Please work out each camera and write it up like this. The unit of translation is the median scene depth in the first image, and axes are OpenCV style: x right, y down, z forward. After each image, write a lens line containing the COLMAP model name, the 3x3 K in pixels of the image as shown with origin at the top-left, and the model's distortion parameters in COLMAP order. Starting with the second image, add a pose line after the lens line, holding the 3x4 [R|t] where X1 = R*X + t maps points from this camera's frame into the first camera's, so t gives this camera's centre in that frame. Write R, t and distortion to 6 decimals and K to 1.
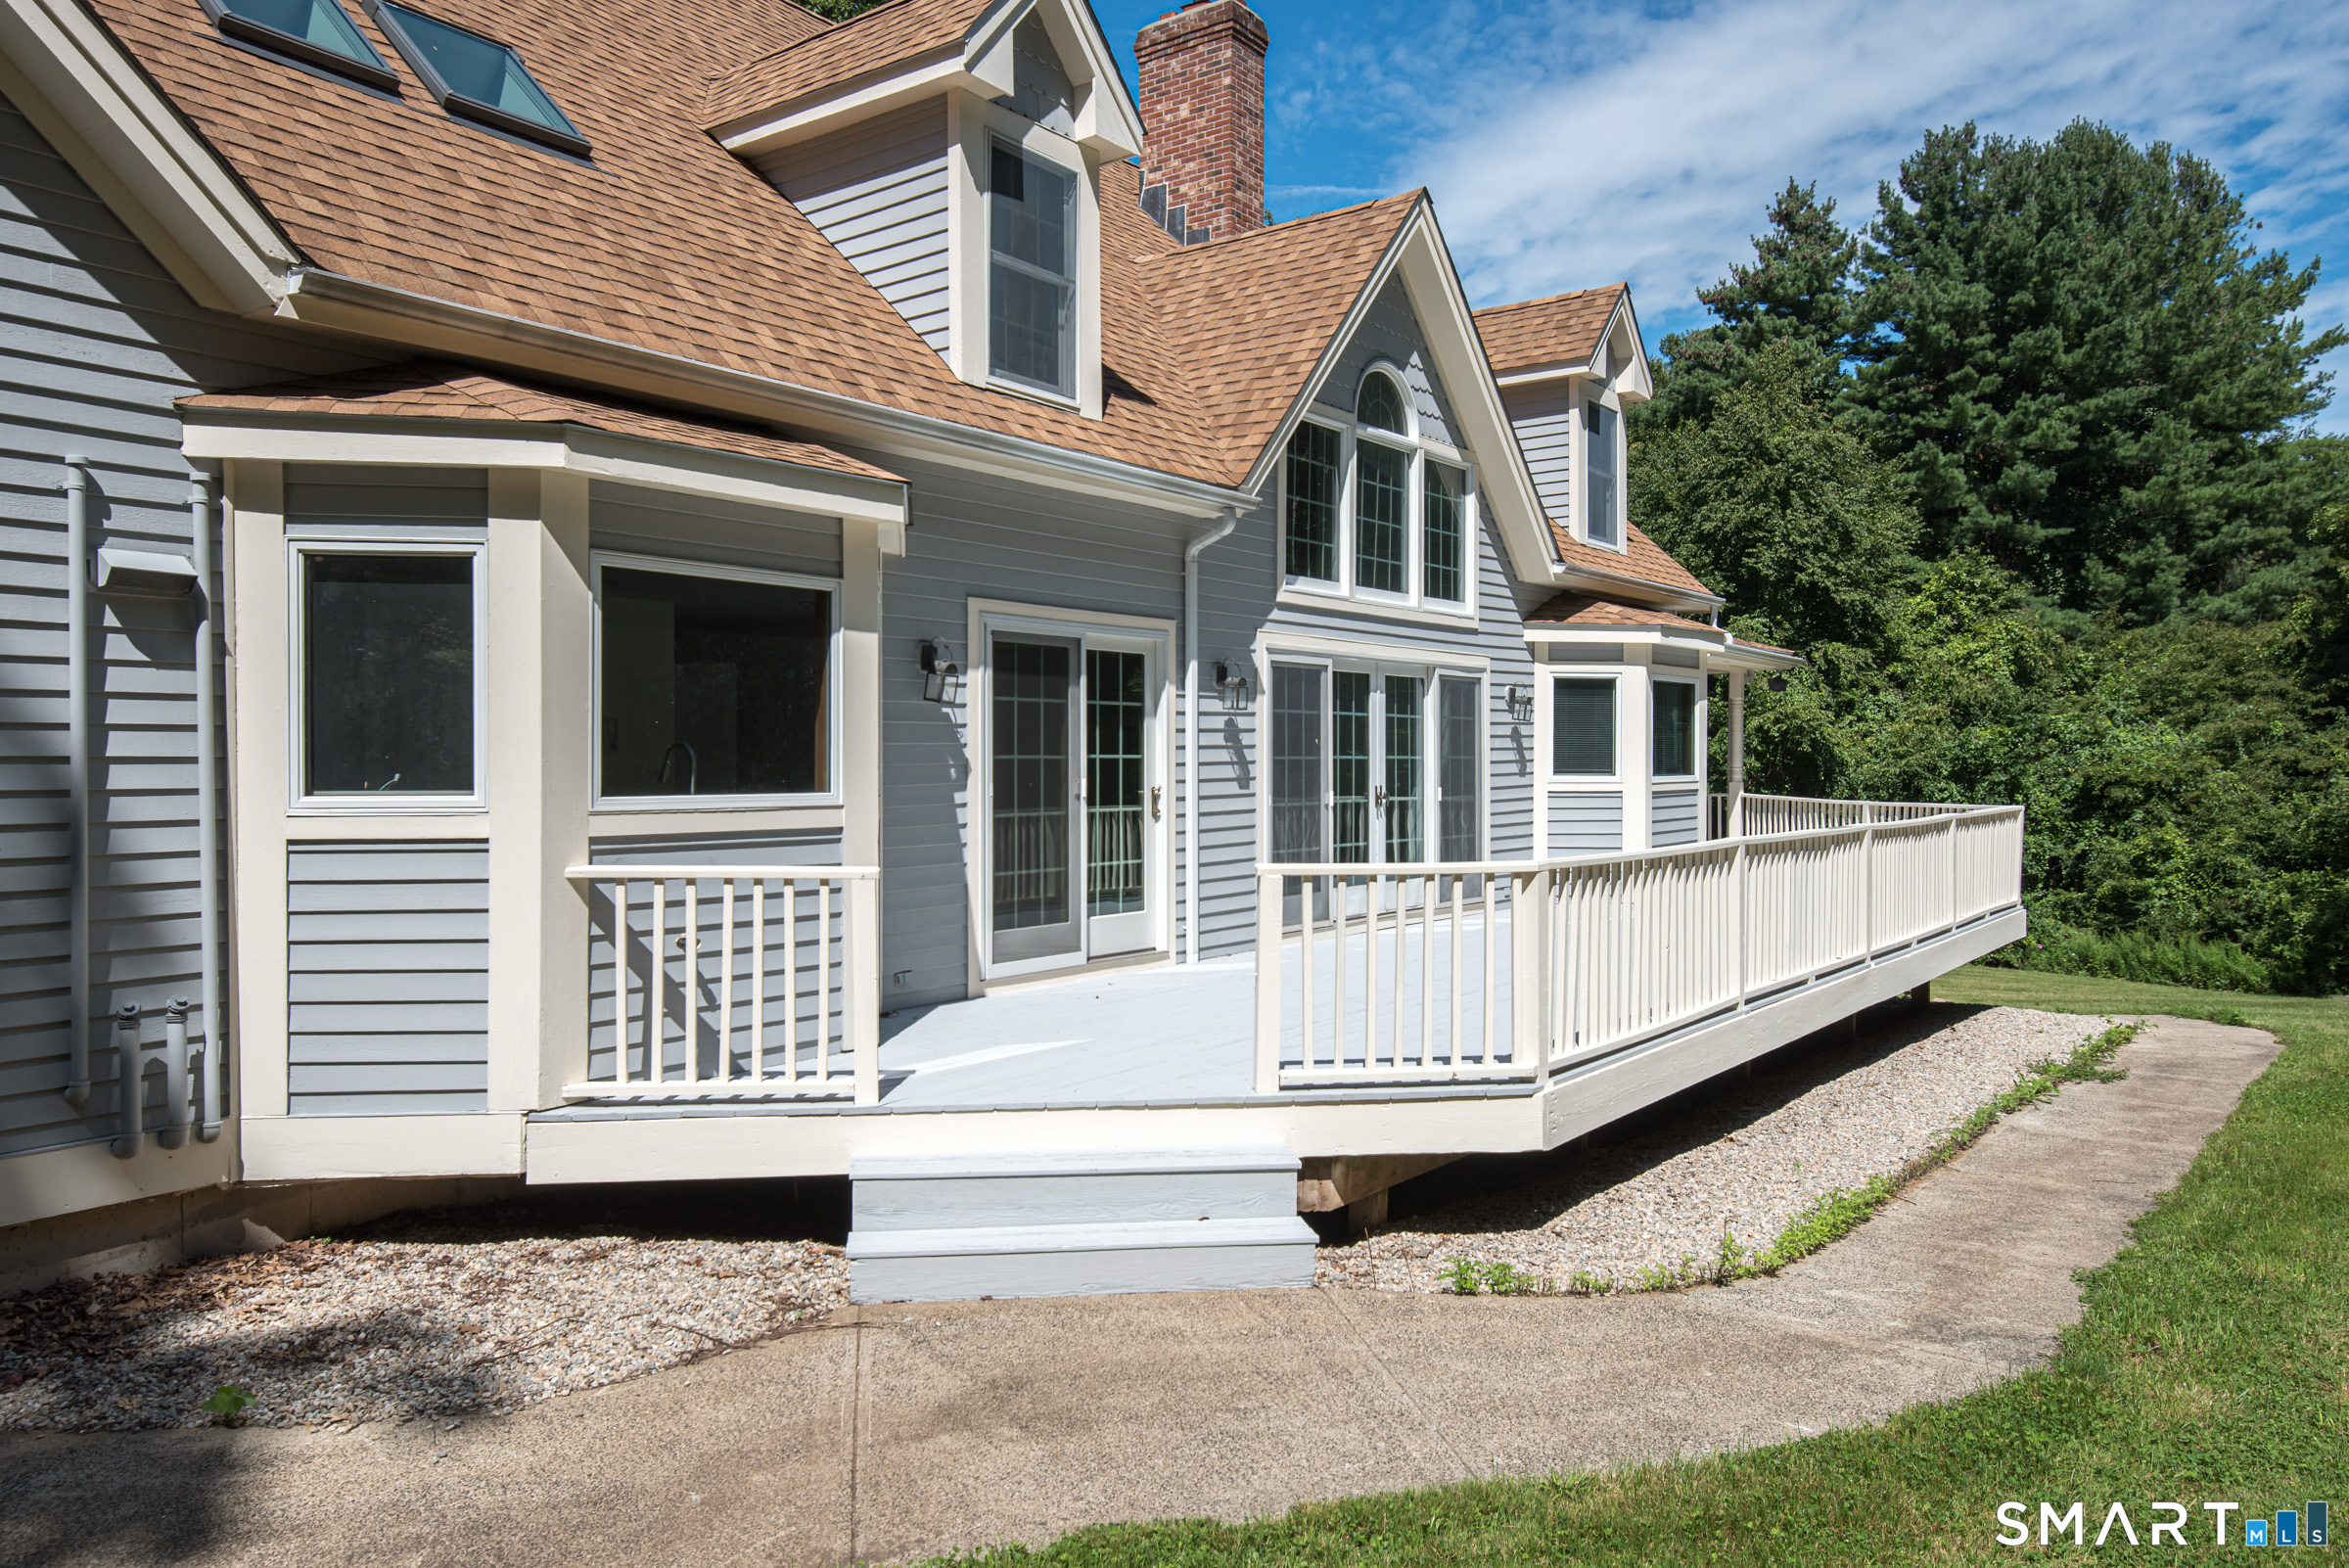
lens RADIAL K [[1581.5, 0, 1169.0], [0, 1581.5, 768.0], [0, 0, 1]] dist [0.010736, 0.000590]
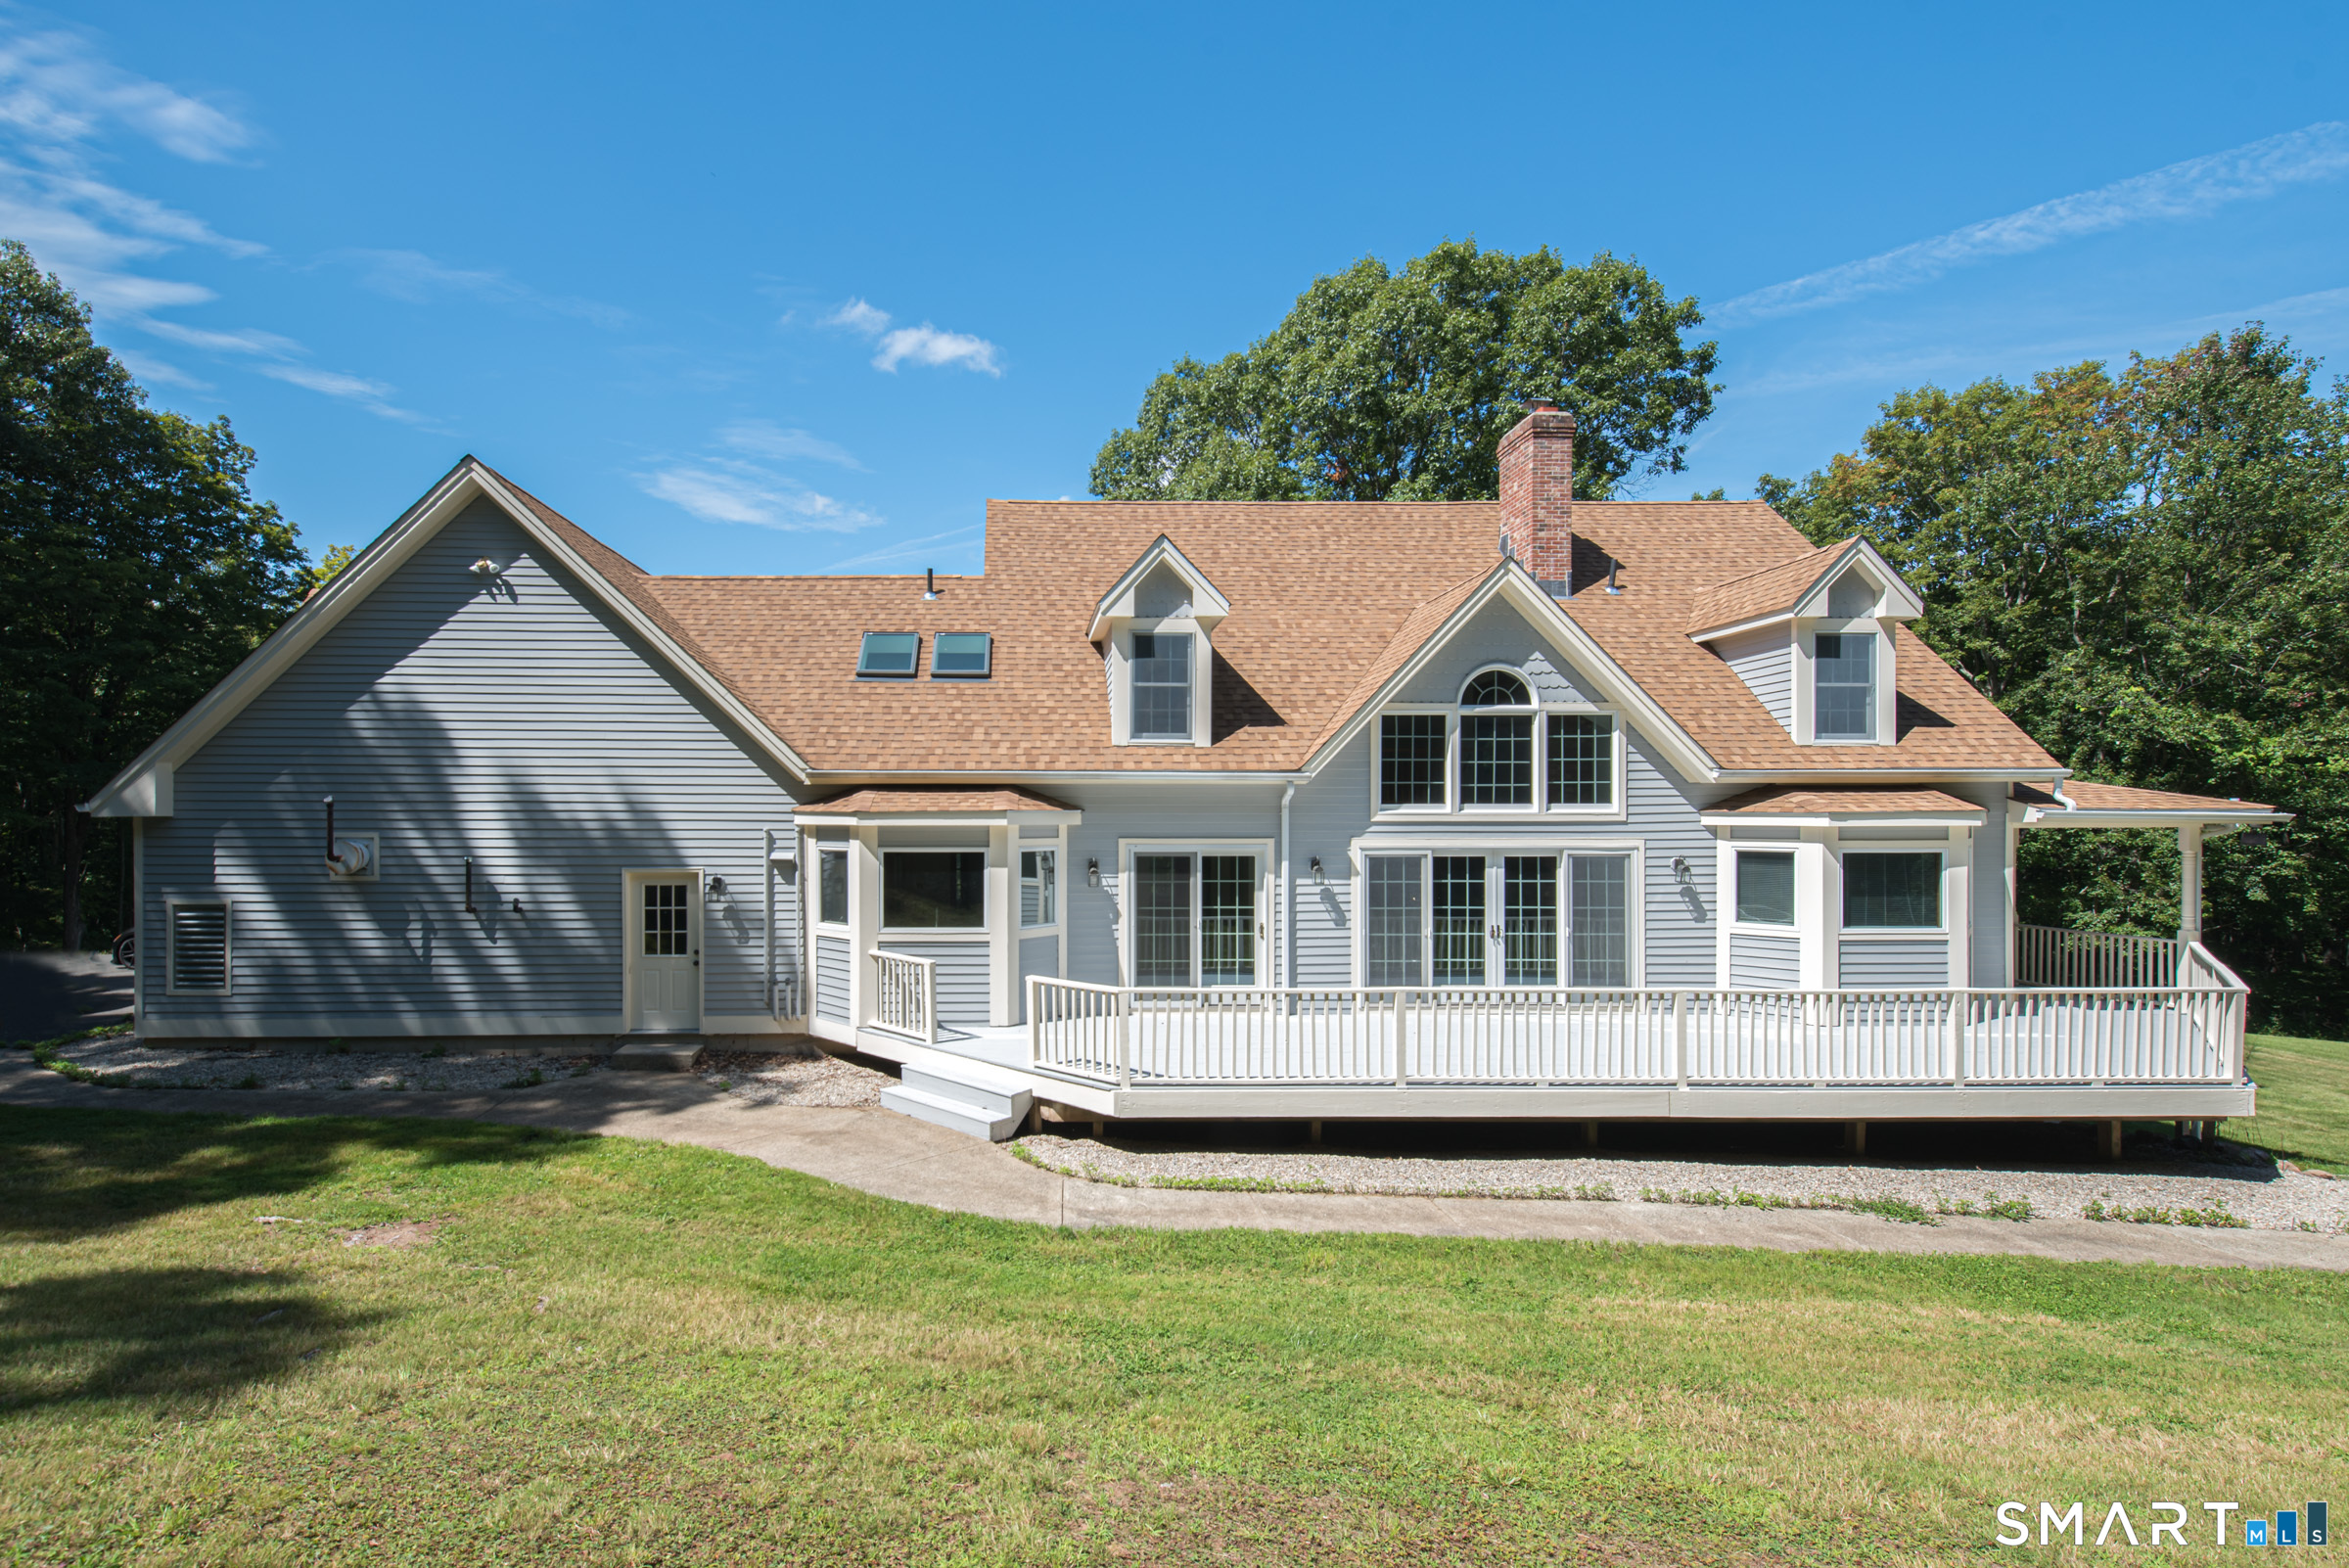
lens RADIAL K [[1118.3, 0, 1170.1], [0, 1118.3, 800.2], [0, 0, 1]] dist [0.002938, -0.000343]
pose [[0.659922, 0.004463, -0.751321, 0.972352], [-0.012968, 0.999901, -0.005450, -0.134107], [0.751222, 0.013339, 0.659915, -0.005644]]
